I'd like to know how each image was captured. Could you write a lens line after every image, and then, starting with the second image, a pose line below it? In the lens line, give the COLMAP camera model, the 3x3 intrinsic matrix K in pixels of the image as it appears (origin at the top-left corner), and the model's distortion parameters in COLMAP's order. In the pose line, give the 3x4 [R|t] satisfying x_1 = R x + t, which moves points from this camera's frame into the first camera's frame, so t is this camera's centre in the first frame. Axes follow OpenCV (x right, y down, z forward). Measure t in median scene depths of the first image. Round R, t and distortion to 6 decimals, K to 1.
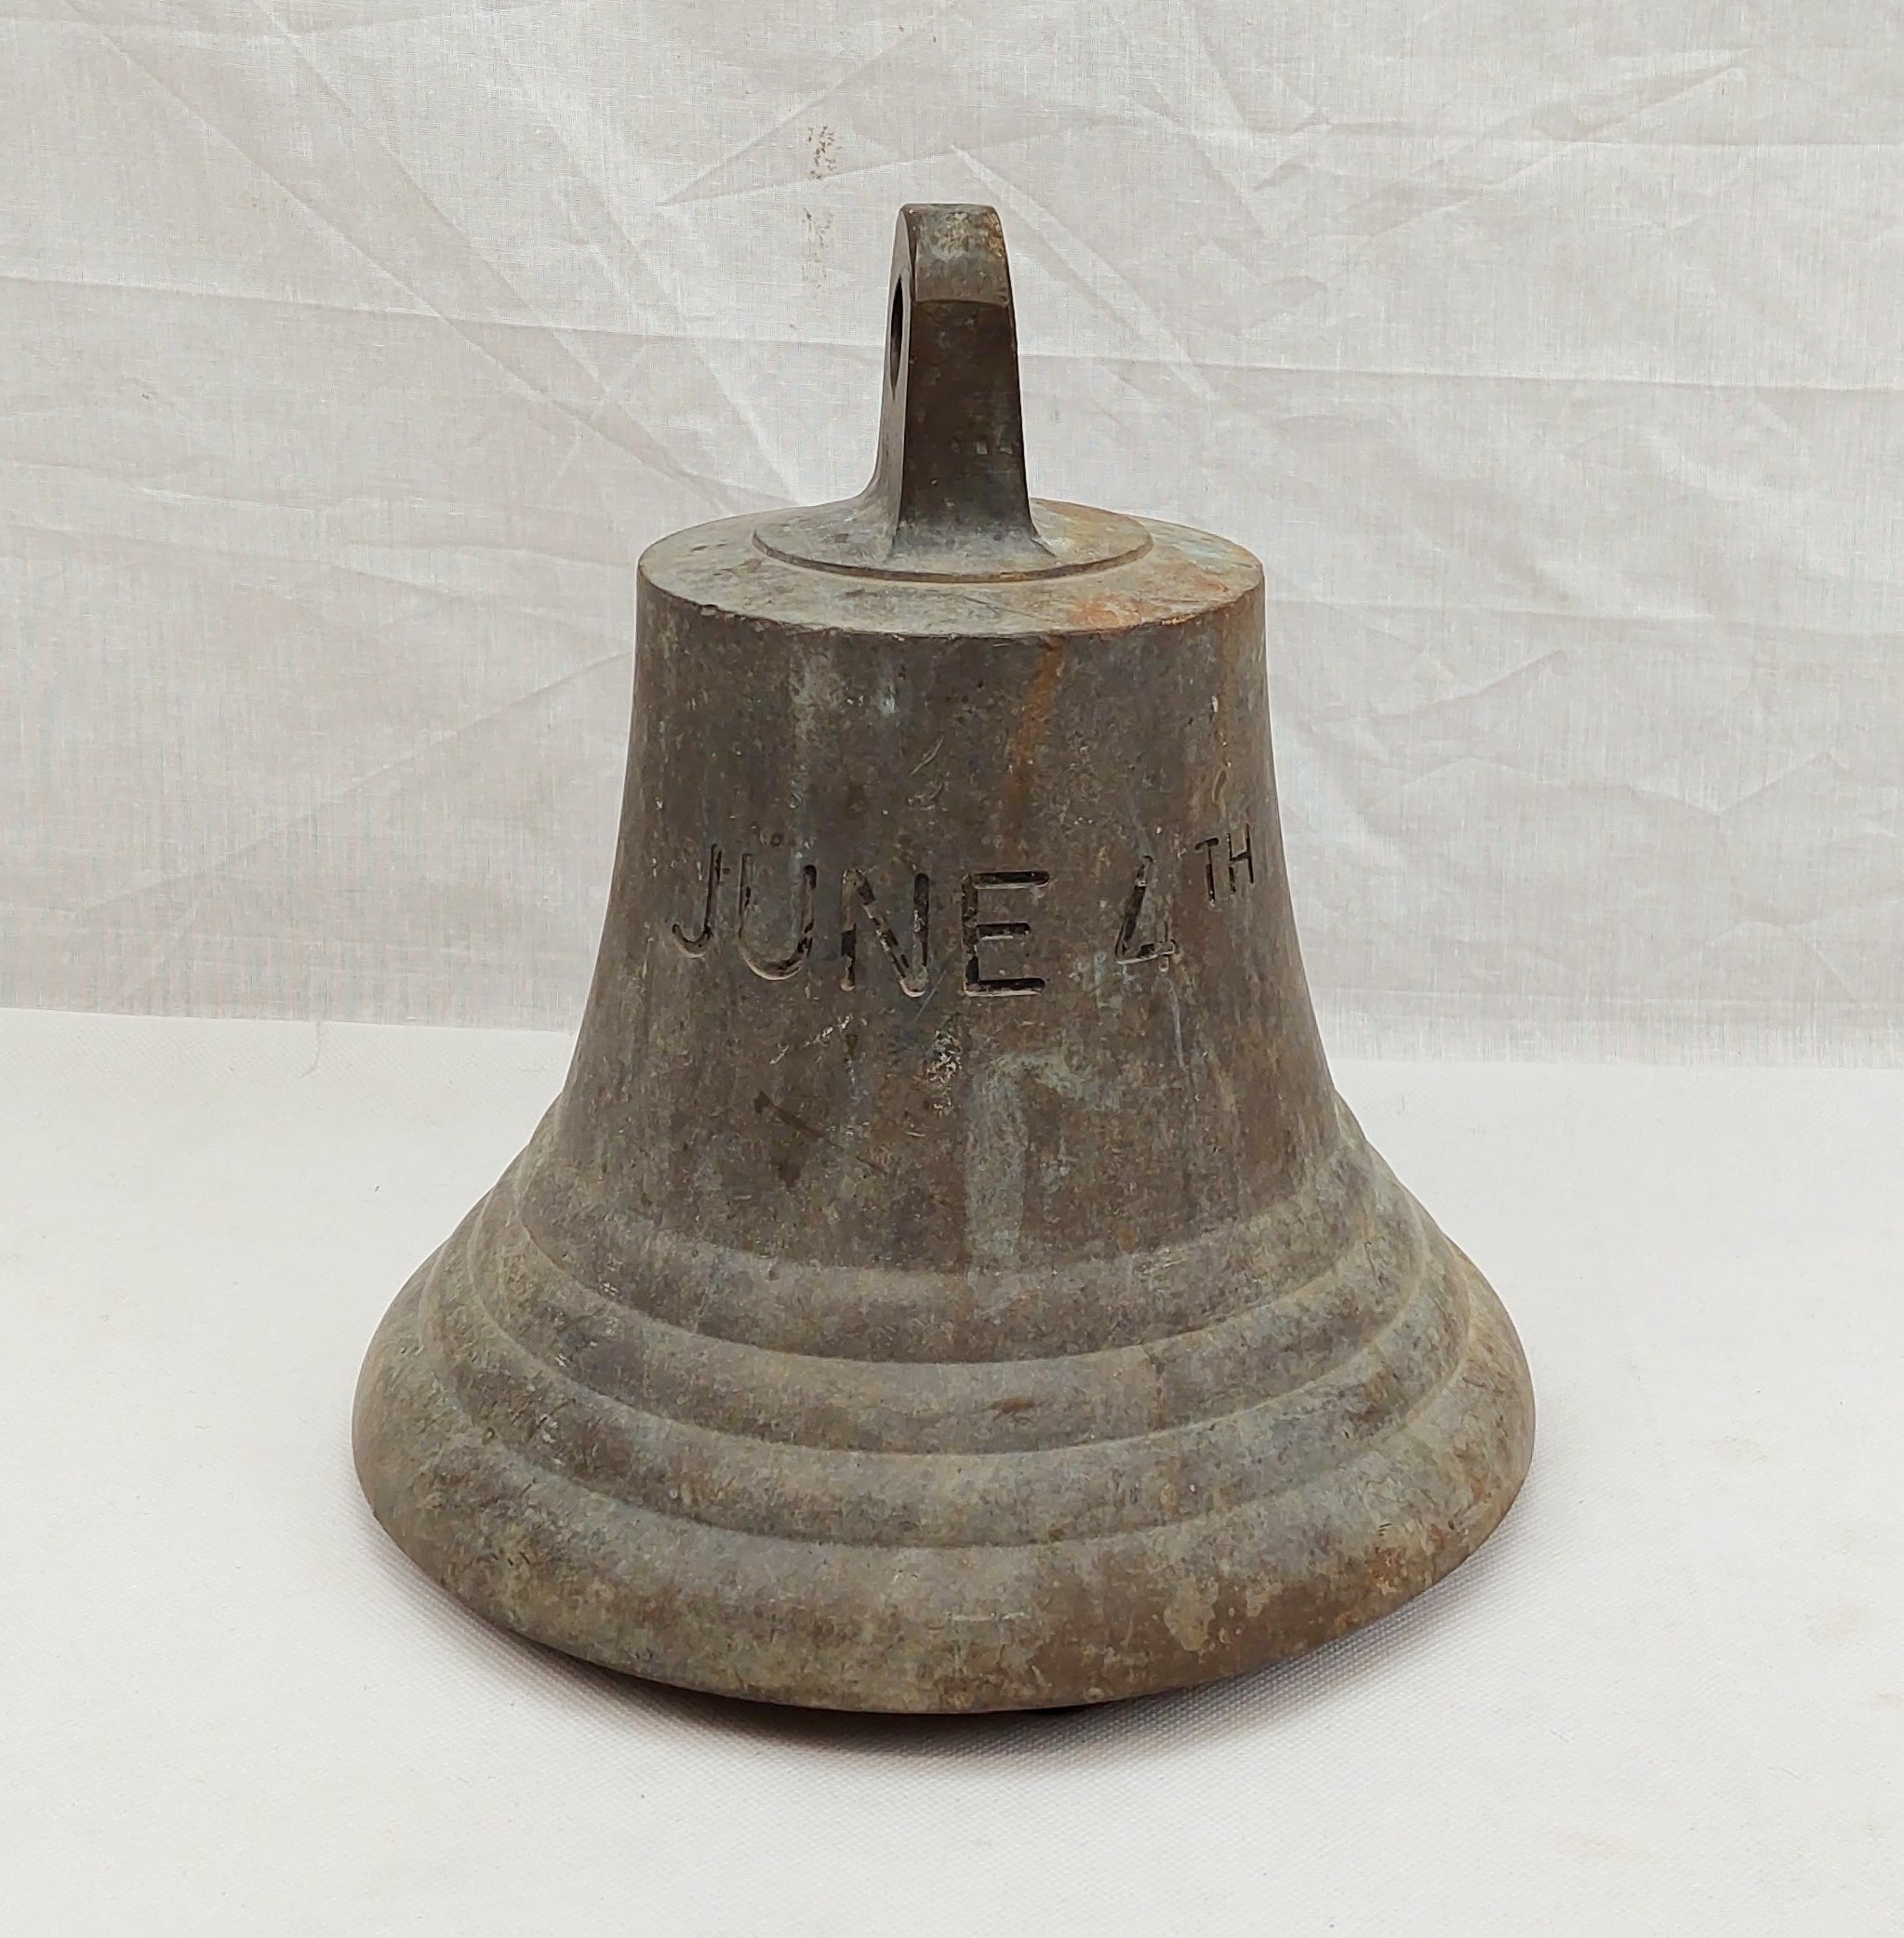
lens RADIAL K [[2911.6, 0, 946.2], [0, 2911.6, 966.2], [0, 0, 1]] dist [0.004663, 0.000000]
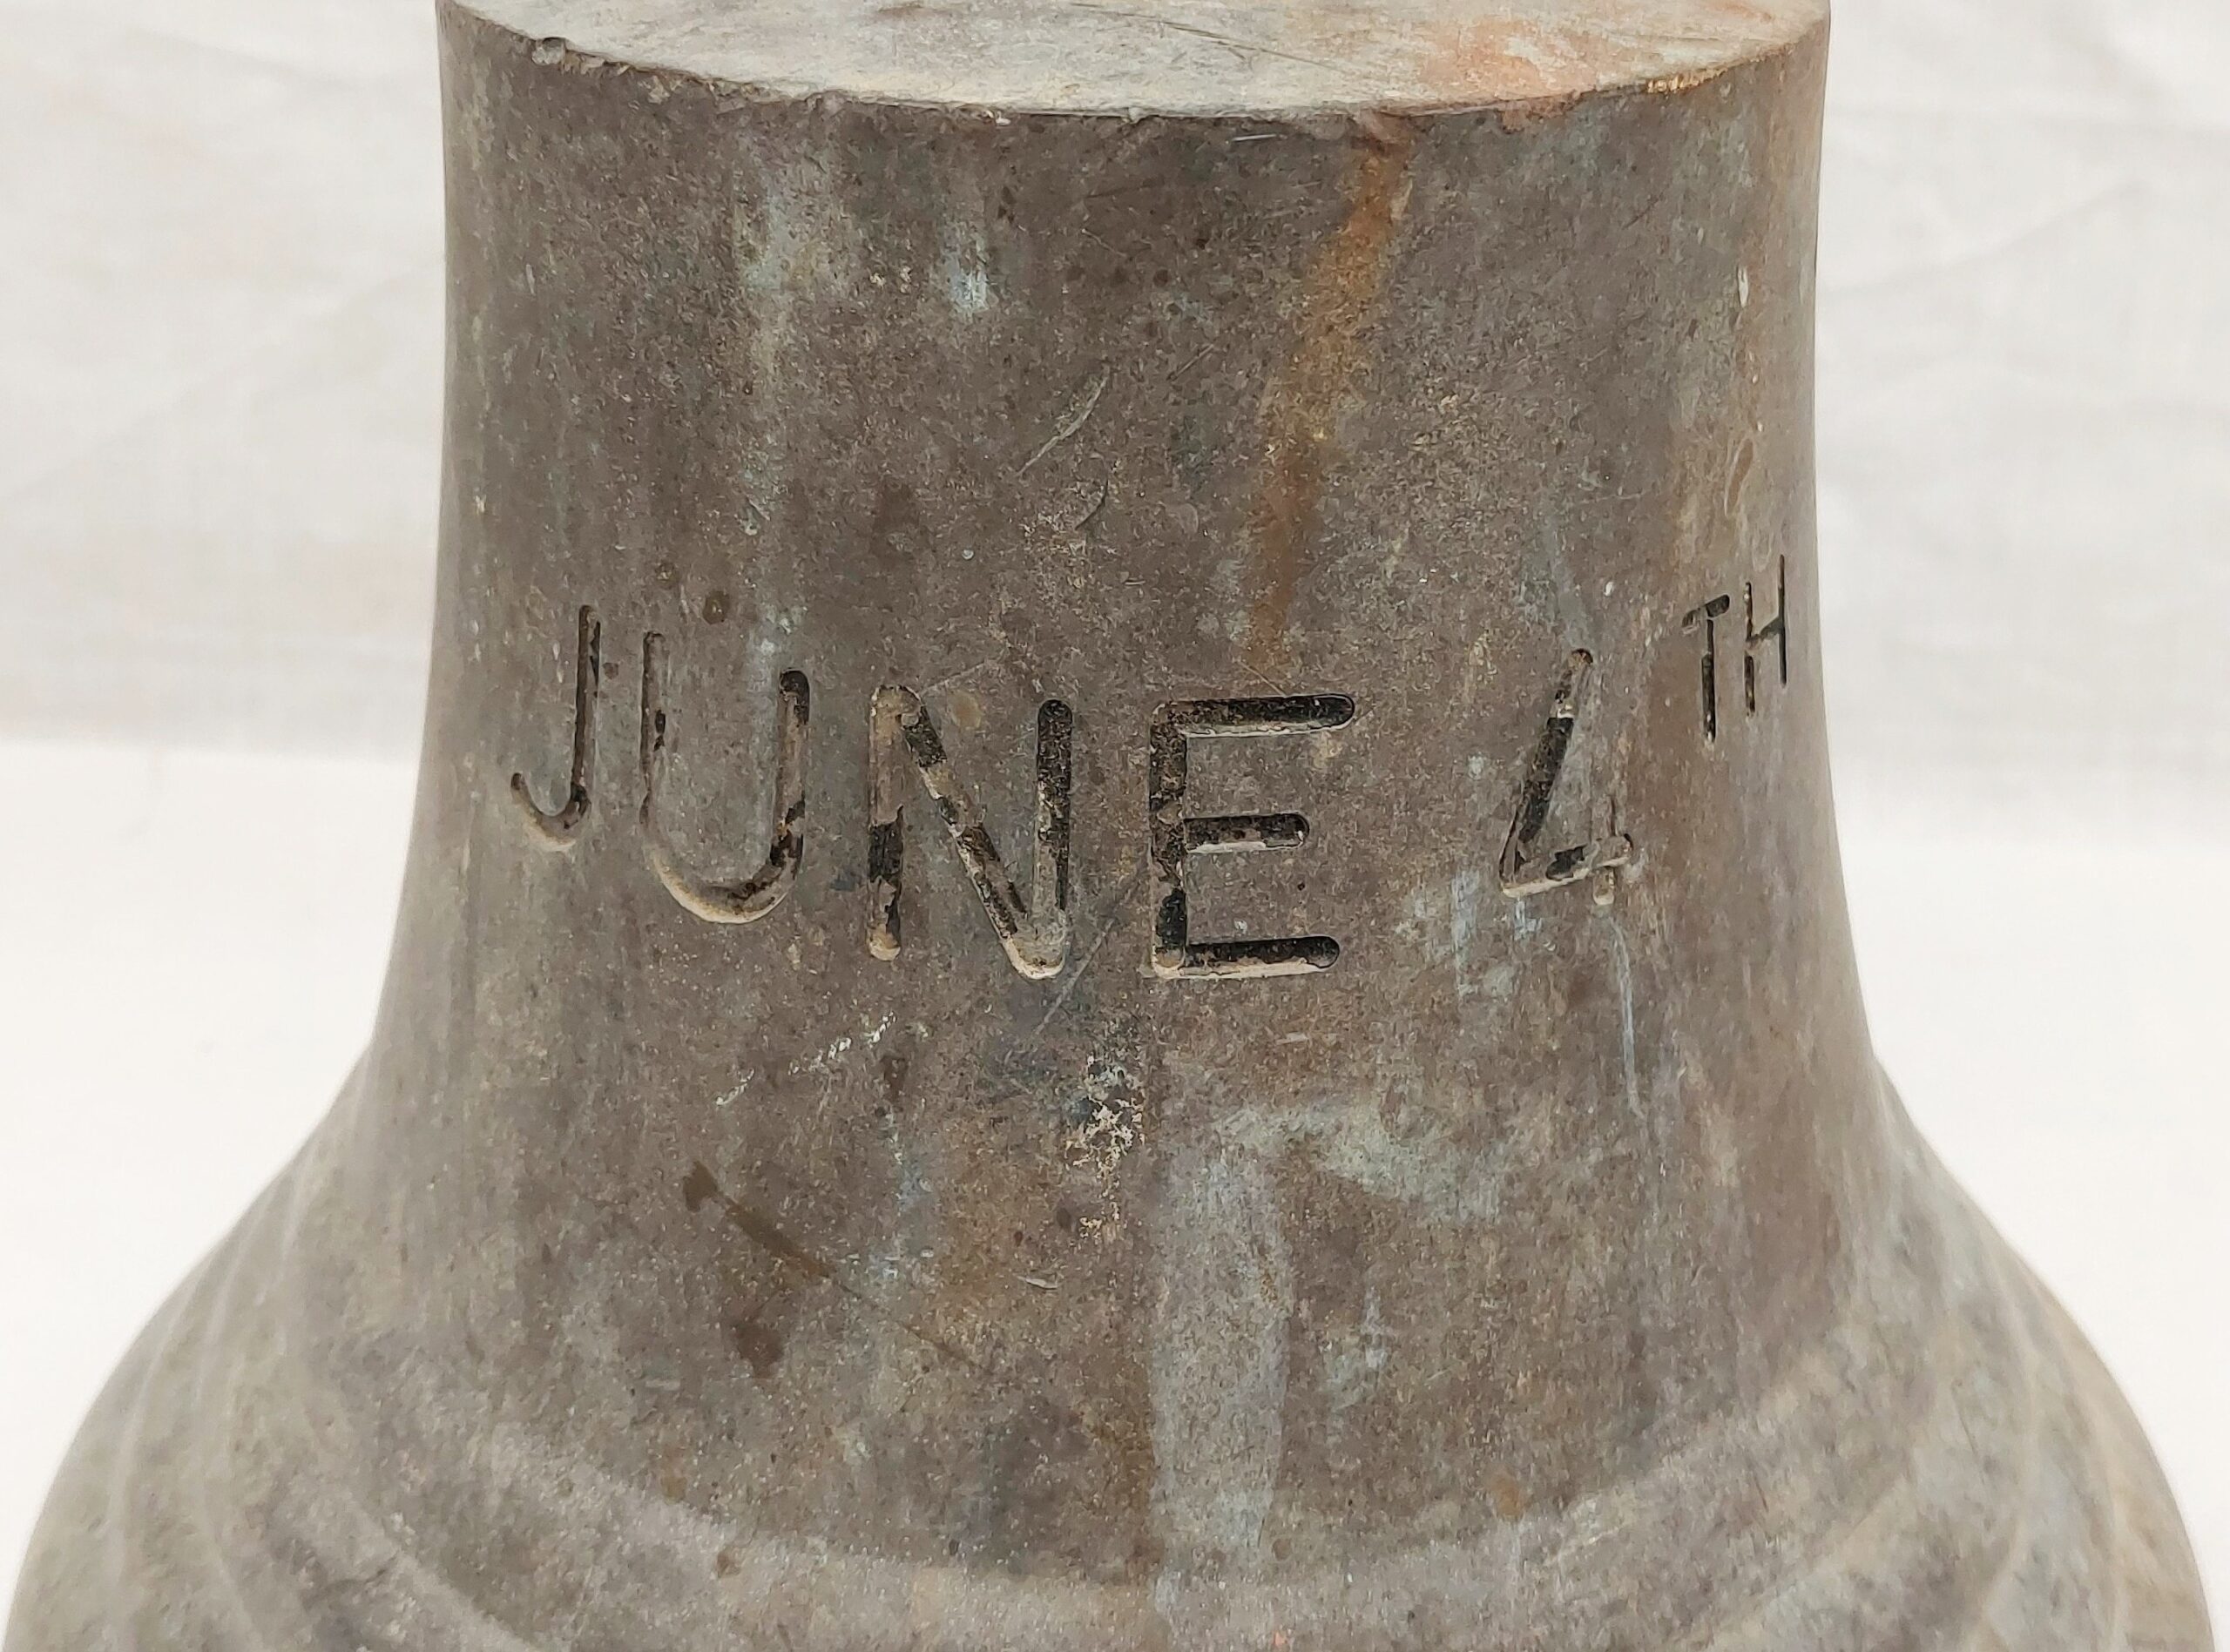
lens RADIAL K [[2617.3, 0, 1125.2], [0, 2617.3, 842.6], [0, 0, 1]] dist [0.019406, 0.000000]
pose [[0.999971, 0.007405, -0.001654, 0.002585], [-0.007110, 0.990664, 0.136138, -0.061483], [0.002646, -0.136122, 0.990689, 0.610402]]
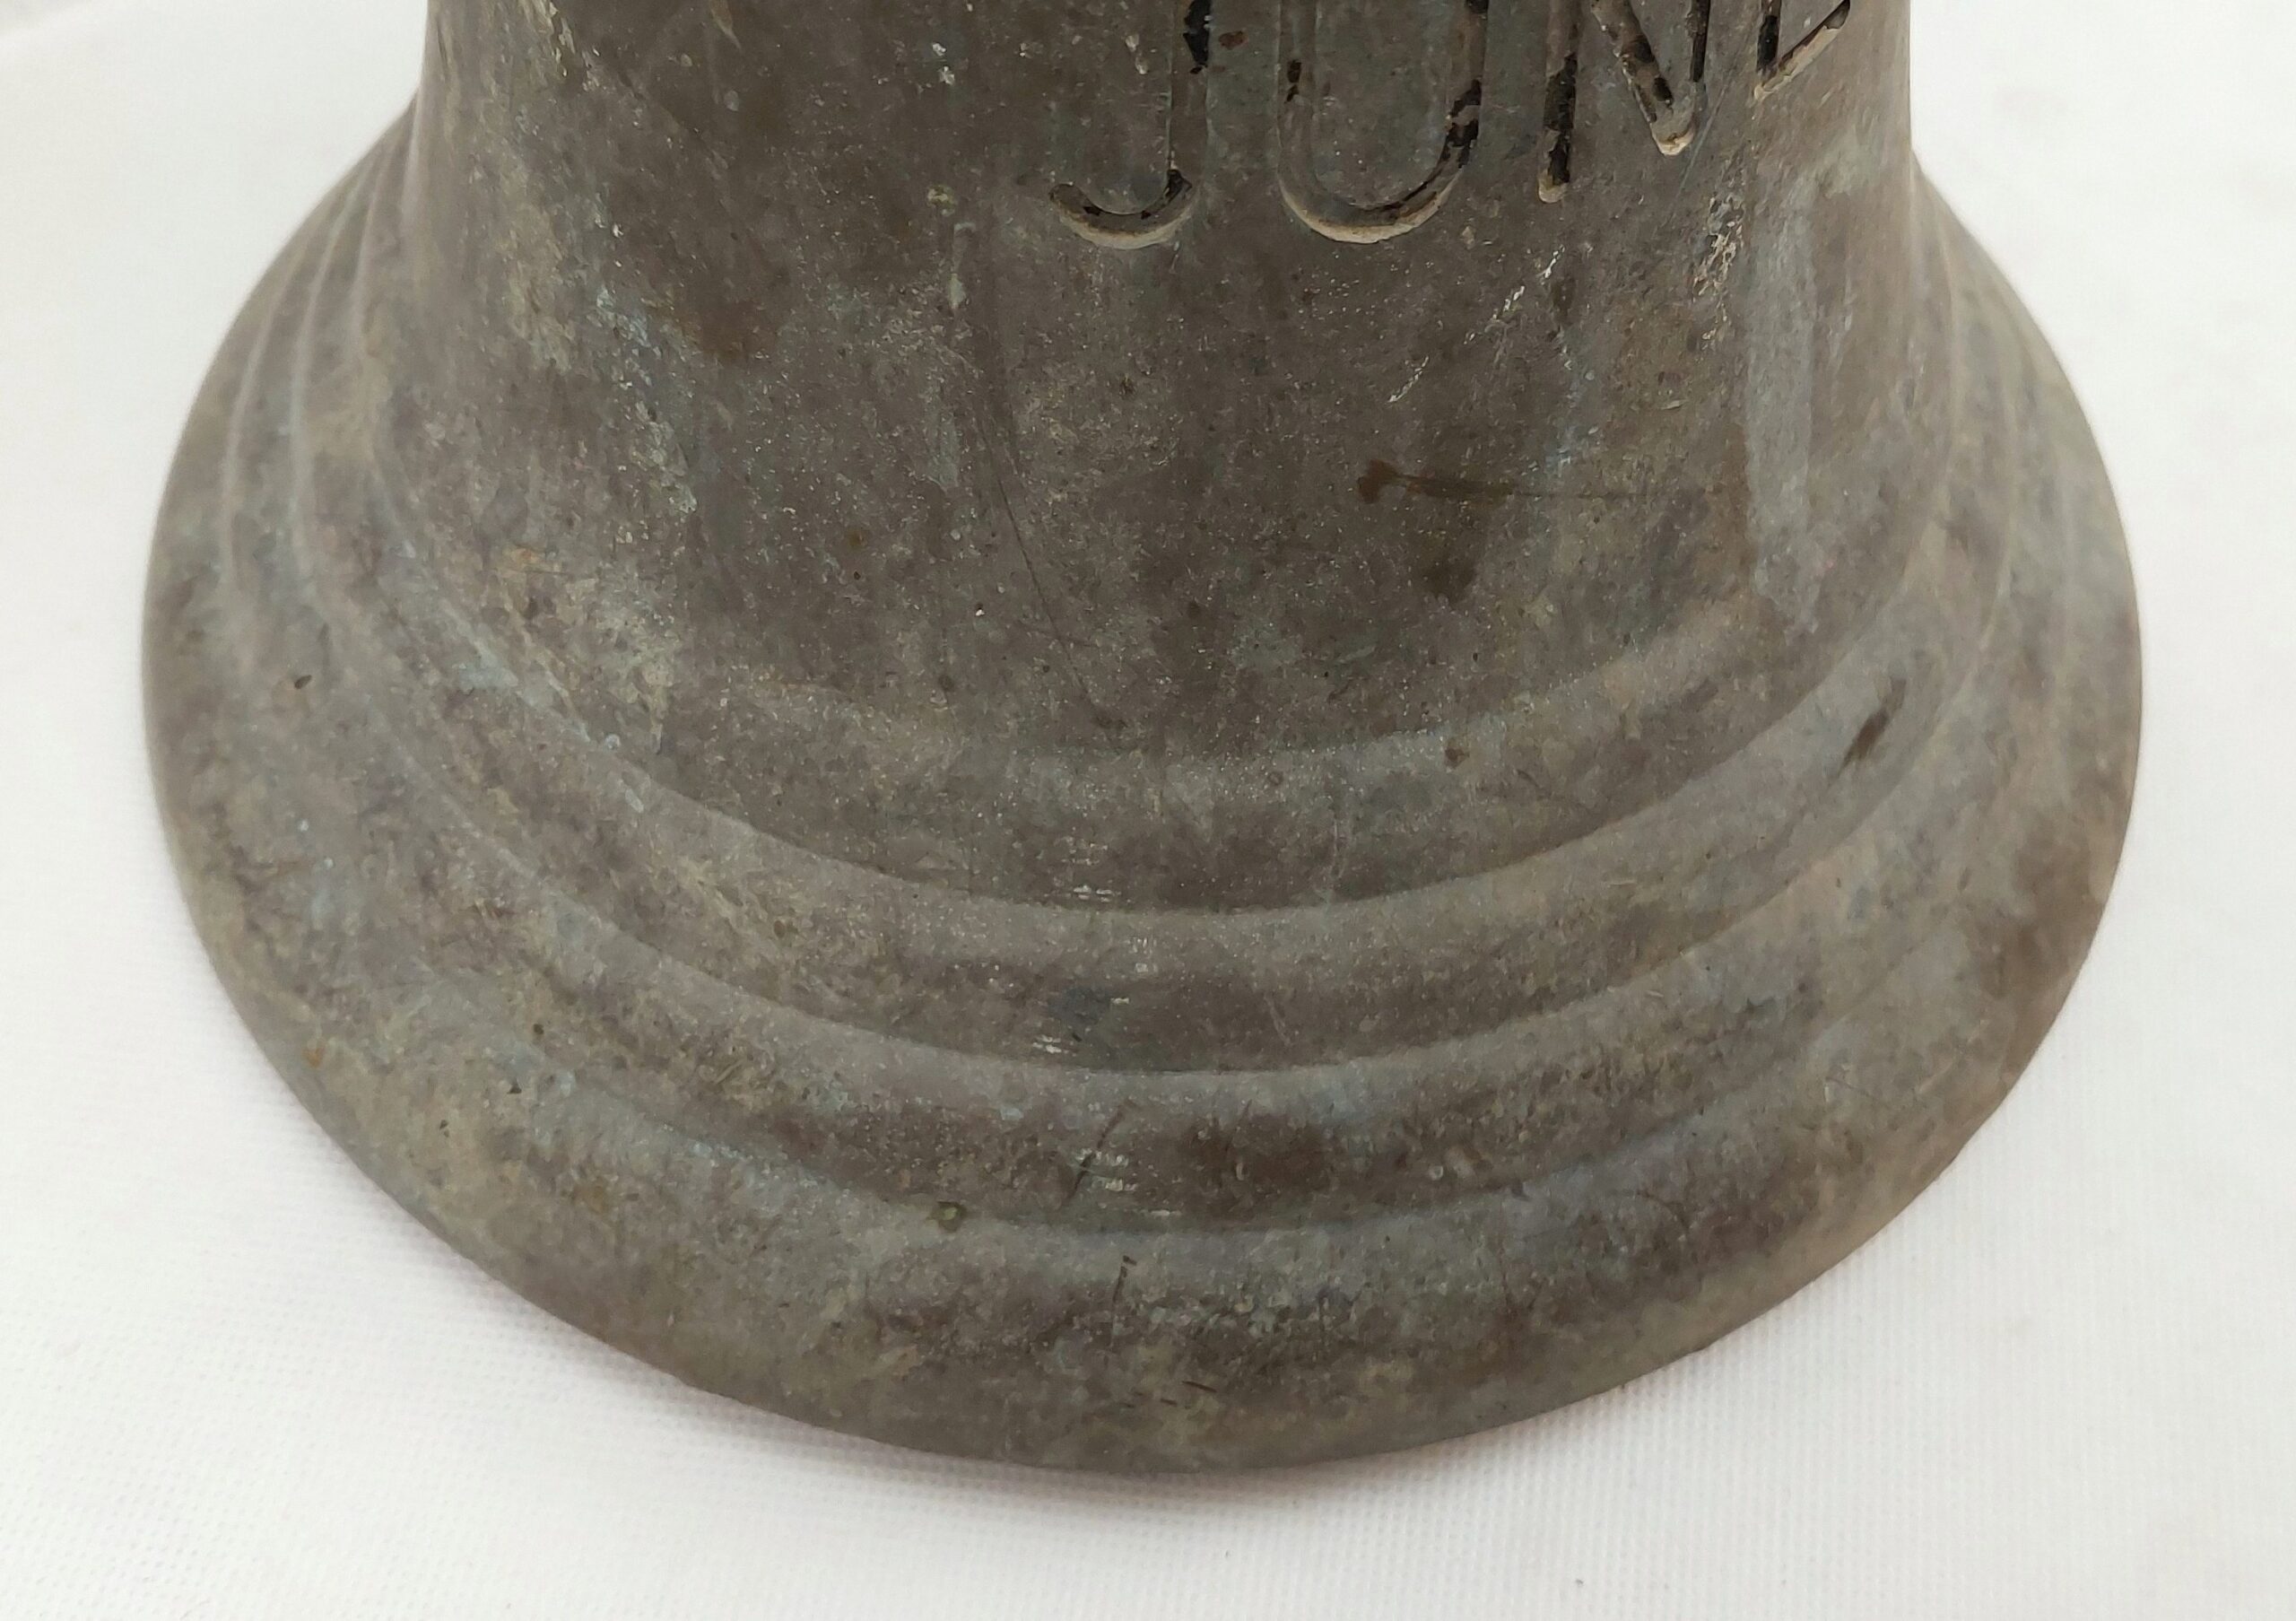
lens RADIAL K [[2460.9, 0, 1160.2], [0, 2460.9, 805.4], [0, 0, 1]] dist [0.097675, 0.000000]
pose [[0.746351, -0.534835, 0.396121, -0.275557], [0.192249, 0.743051, 0.641027, -0.175935], [-0.637182, -0.402277, 0.657398, 0.744246]]
